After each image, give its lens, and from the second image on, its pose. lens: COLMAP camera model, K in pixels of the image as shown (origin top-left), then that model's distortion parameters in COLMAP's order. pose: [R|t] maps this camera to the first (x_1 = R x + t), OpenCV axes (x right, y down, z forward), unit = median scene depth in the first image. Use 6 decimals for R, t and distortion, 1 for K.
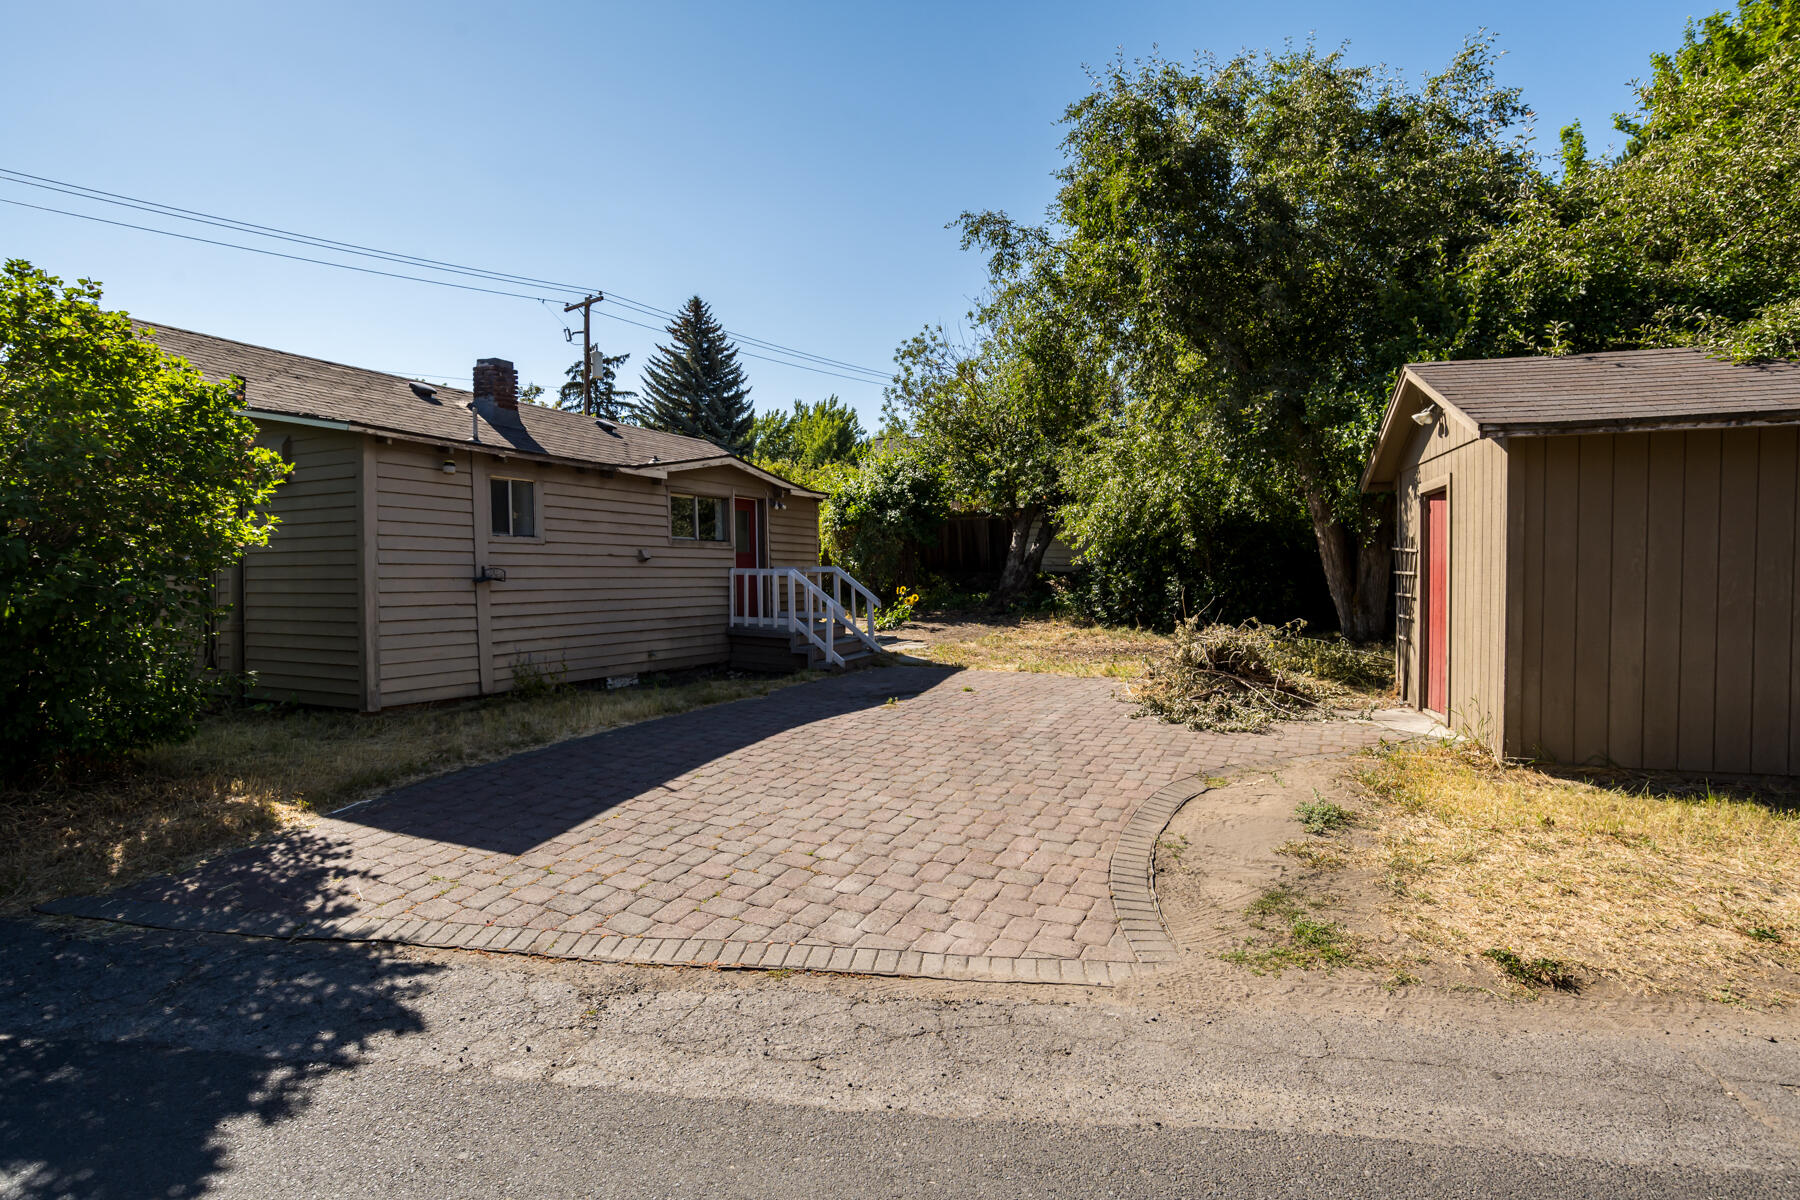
lens RADIAL K [[906.0, 0, 900.0], [0, 906.0, 600.0], [0, 0, 1]] dist [-0.014603, 0.000327]
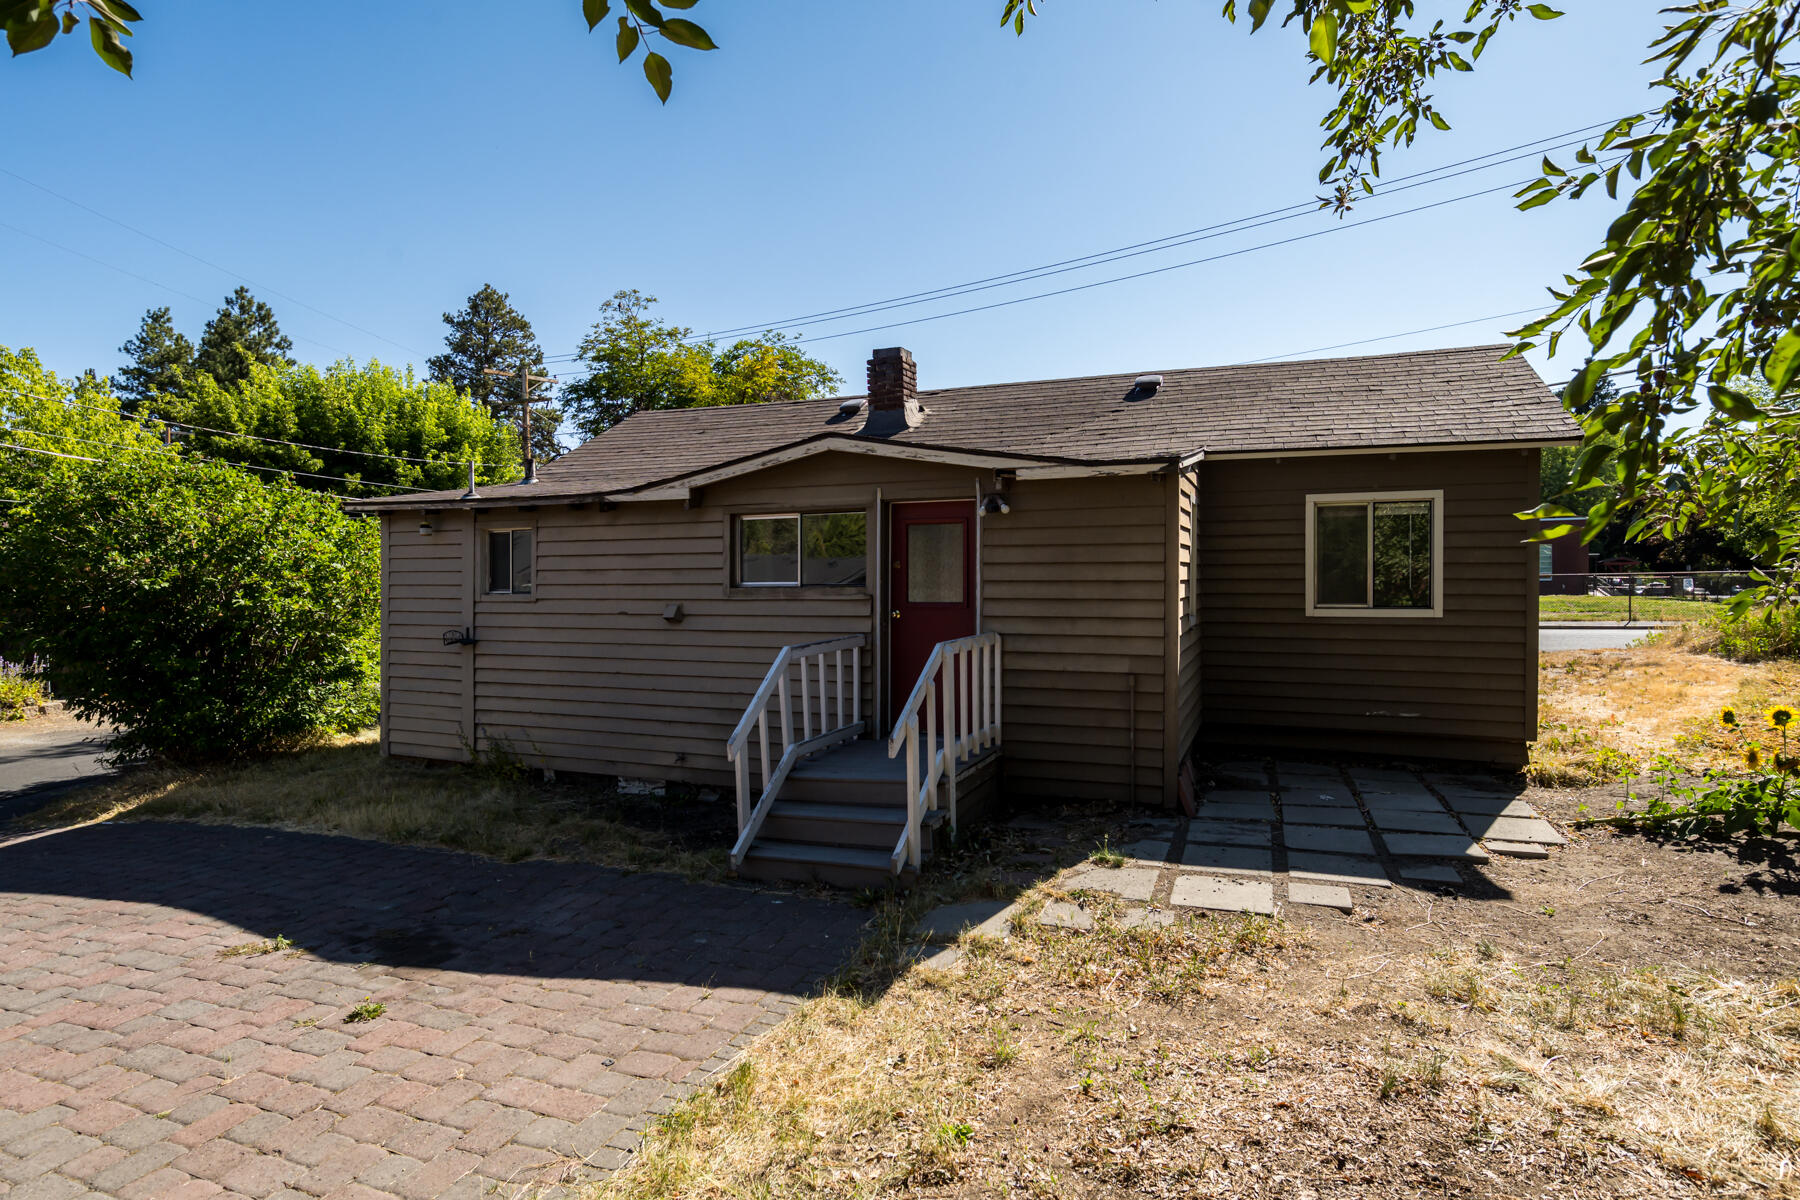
lens RADIAL K [[906.0, 0, 900.0], [0, 906.0, 600.0], [0, 0, 1]] dist [-0.014603, 0.000327]
pose [[0.092175, 0.008649, -0.995705, 0.877290], [-0.028114, 0.999586, 0.006080, -0.142188], [0.995346, 0.027433, 0.092380, 2.297671]]
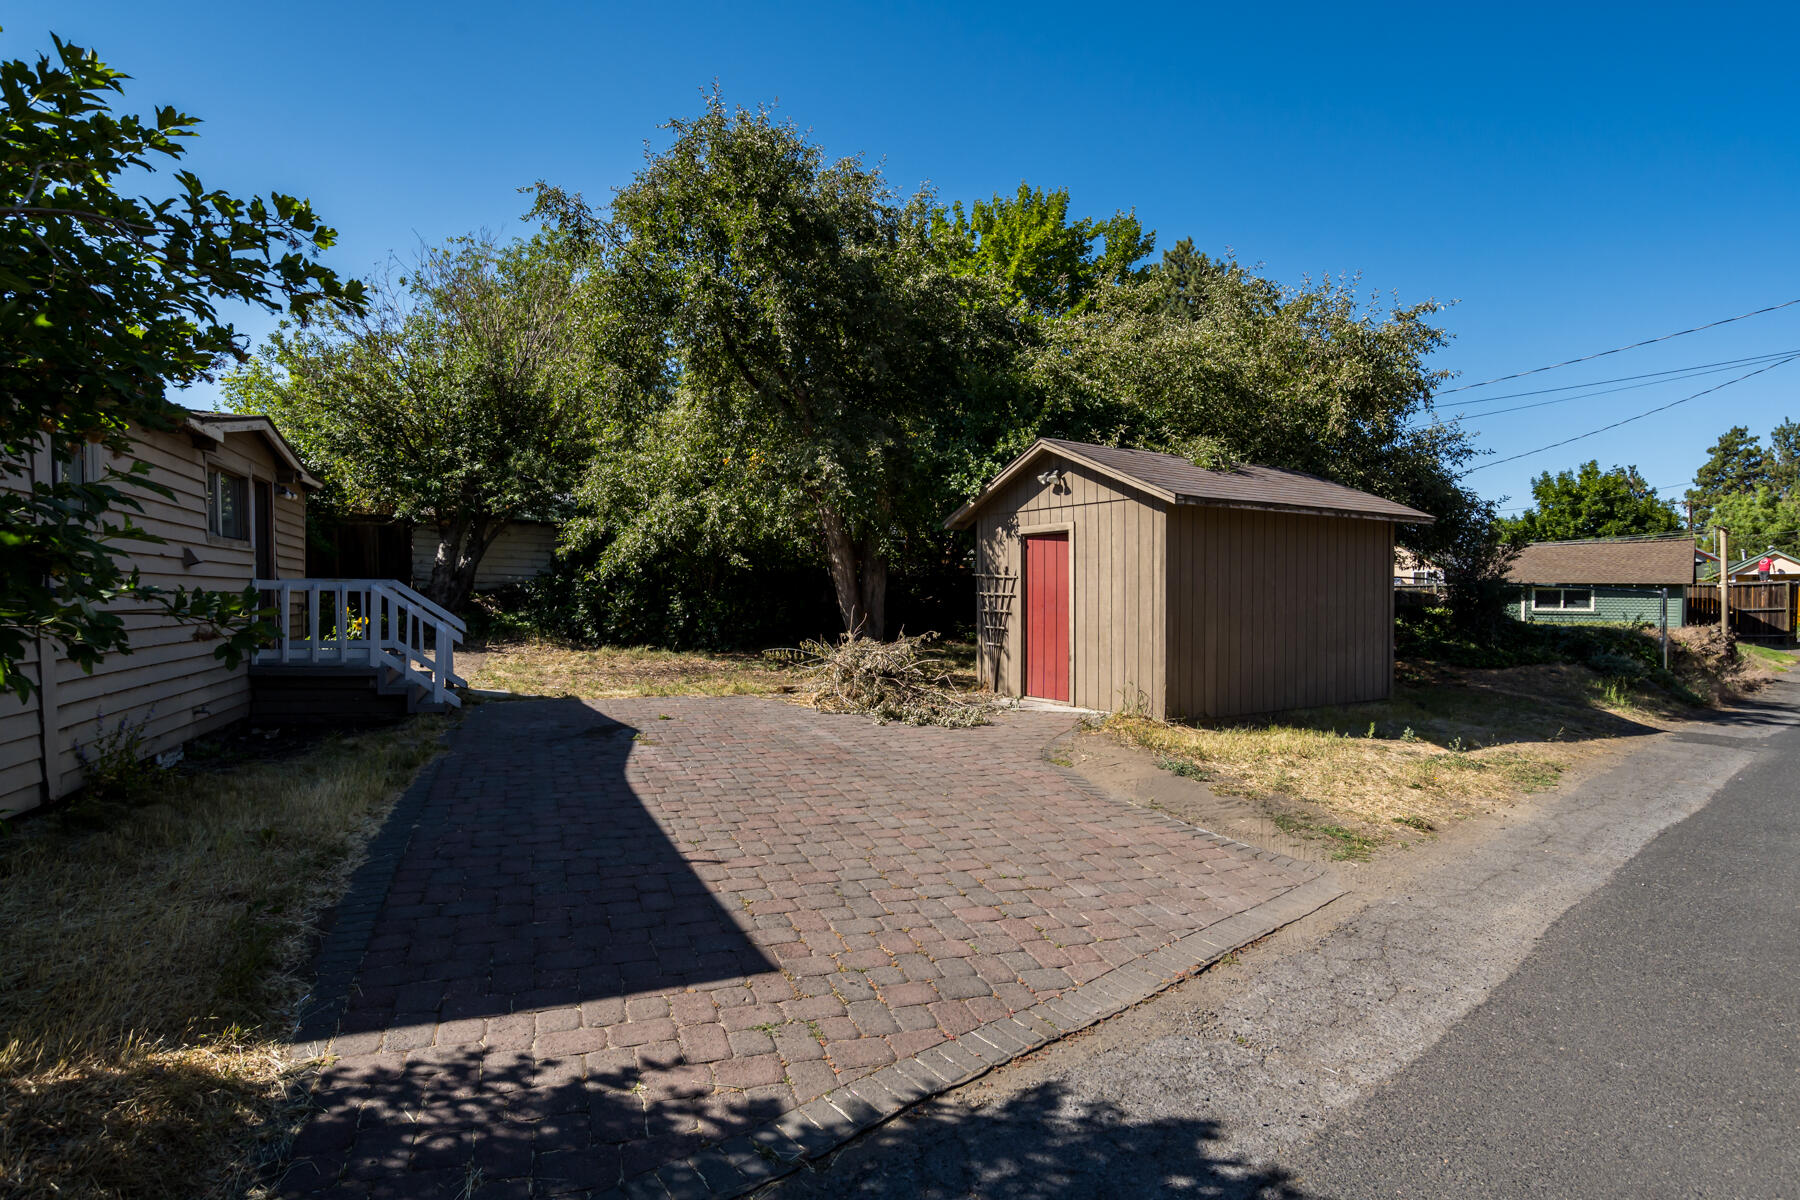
lens RADIAL K [[906.0, 0, 900.0], [0, 906.0, 600.0], [0, 0, 1]] dist [-0.014603, 0.000327]
pose [[0.657291, 0.002724, 0.753632, -0.892026], [0.014371, 0.999766, -0.016147, -0.003742], [-0.753500, 0.021444, 0.657098, 0.427917]]
